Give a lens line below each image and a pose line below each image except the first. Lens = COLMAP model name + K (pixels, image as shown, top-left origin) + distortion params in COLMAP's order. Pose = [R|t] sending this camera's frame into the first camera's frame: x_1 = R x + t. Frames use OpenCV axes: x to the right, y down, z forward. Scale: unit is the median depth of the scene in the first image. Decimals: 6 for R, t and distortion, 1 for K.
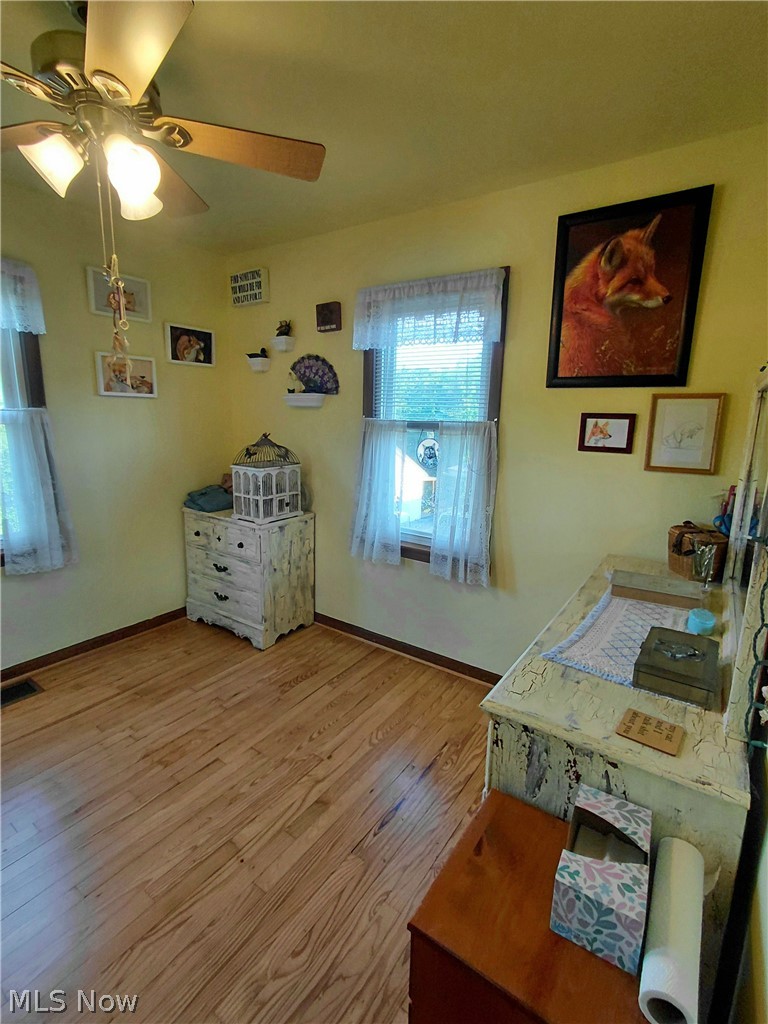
lens RADIAL K [[476.3, 0, 382.7], [0, 476.3, 512.3], [0, 0, 1]] dist [-0.005212, 0.005734]
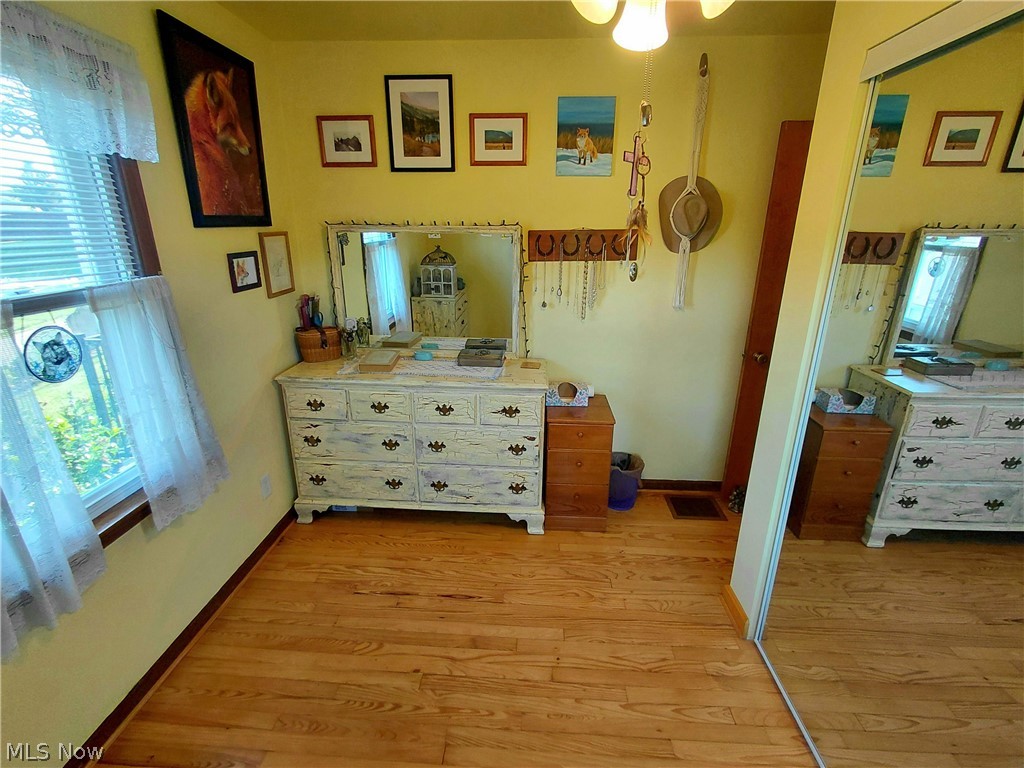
lens RADIAL K [[476.3, 0, 510.6], [0, 476.3, 380.0], [0, 0, 1]] dist [-0.005212, 0.005734]
pose [[-0.522139, -0.292304, 0.801205, -0.785585], [0.157843, 0.890083, 0.427595, -0.325547], [-0.838127, 0.349729, -0.418609, 1.086054]]
